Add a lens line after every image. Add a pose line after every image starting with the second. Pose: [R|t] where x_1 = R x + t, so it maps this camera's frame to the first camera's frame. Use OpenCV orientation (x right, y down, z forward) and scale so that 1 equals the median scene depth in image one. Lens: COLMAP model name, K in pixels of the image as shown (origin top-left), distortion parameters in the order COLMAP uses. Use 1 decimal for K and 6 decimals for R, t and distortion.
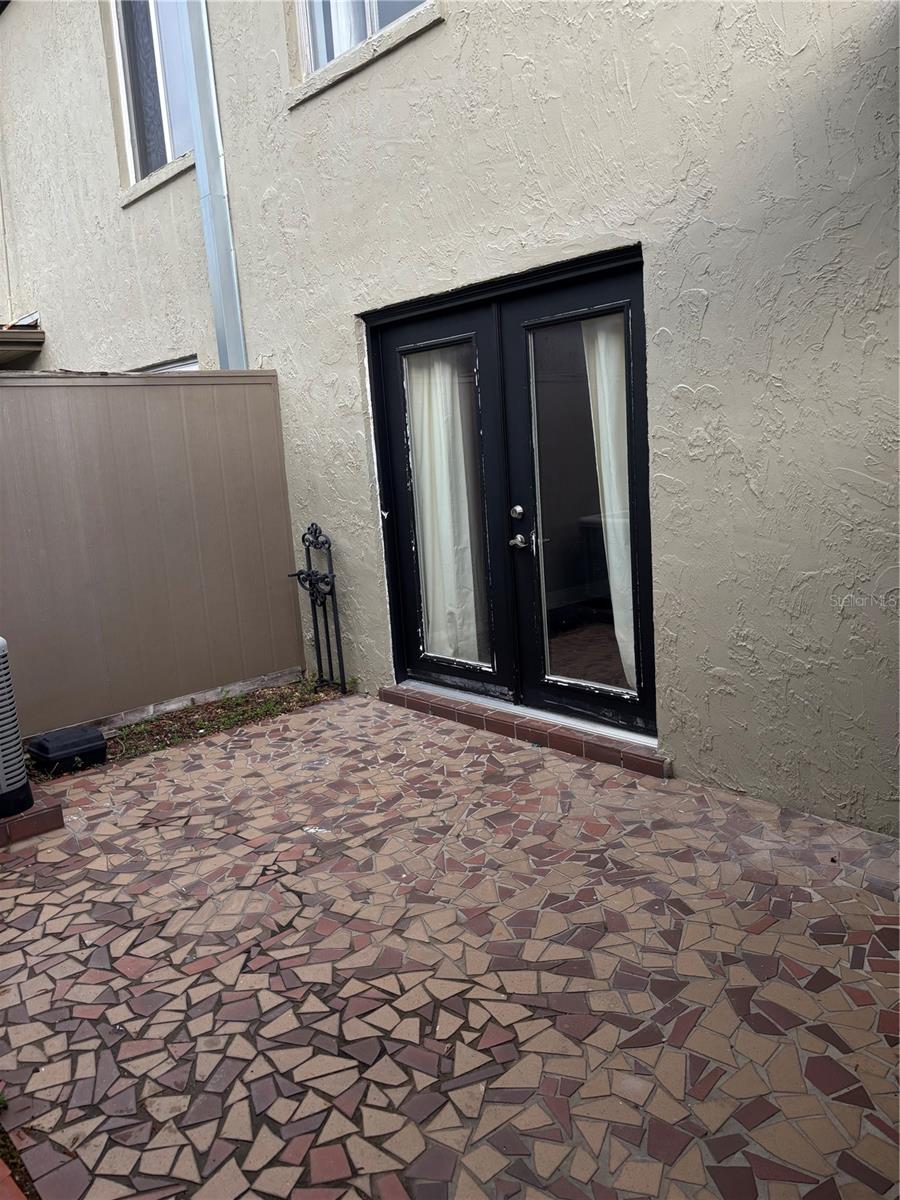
lens RADIAL K [[899.7, 0, 445.7], [0, 899.7, 594.9], [0, 0, 1]] dist [0.026787, -0.036819]
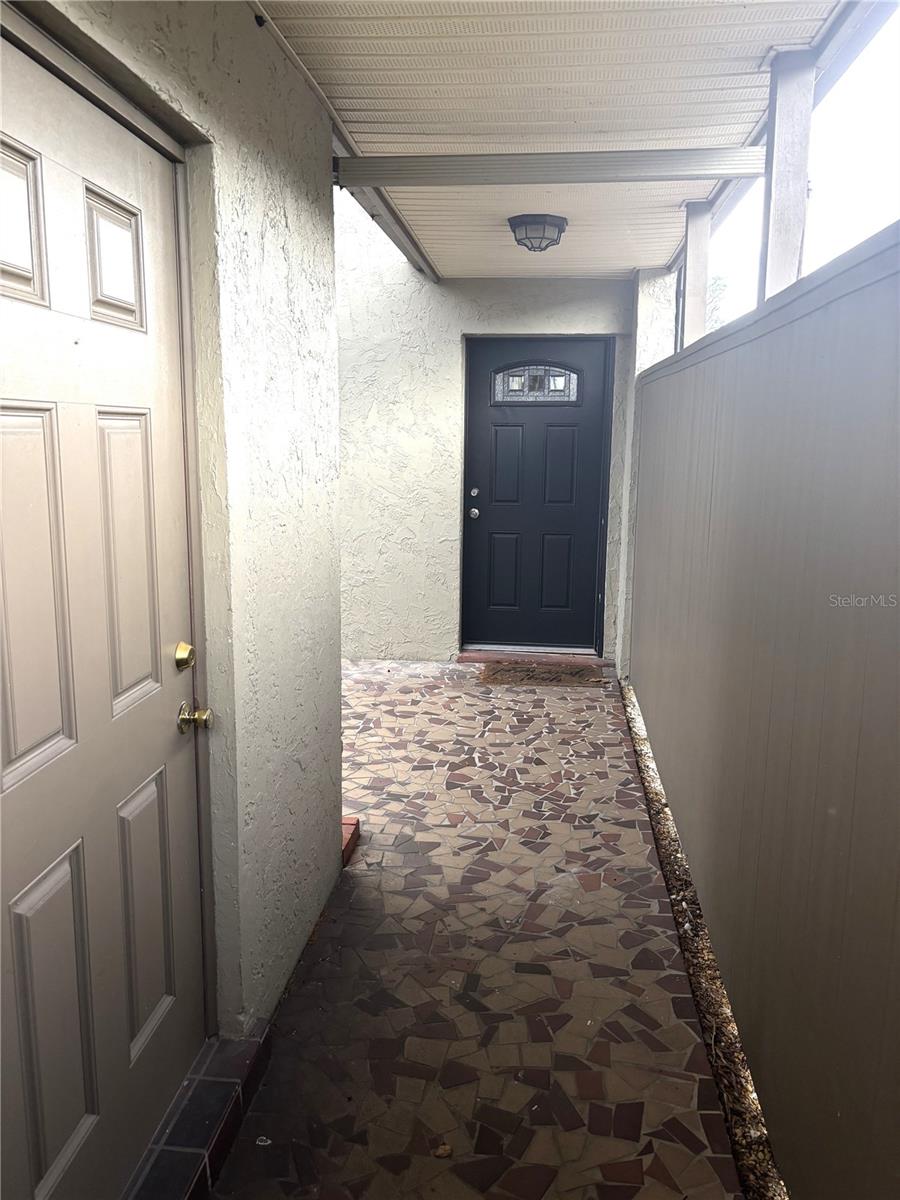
lens RADIAL K [[899.7, 0, 453.3], [0, 899.7, 600.0], [0, 0, 1]] dist [0.026787, -0.036819]
pose [[0.736191, -0.052101, 0.674765, -1.052020], [0.054986, 0.998341, 0.017093, 0.137466], [-0.674536, 0.024519, 0.737834, -0.762153]]
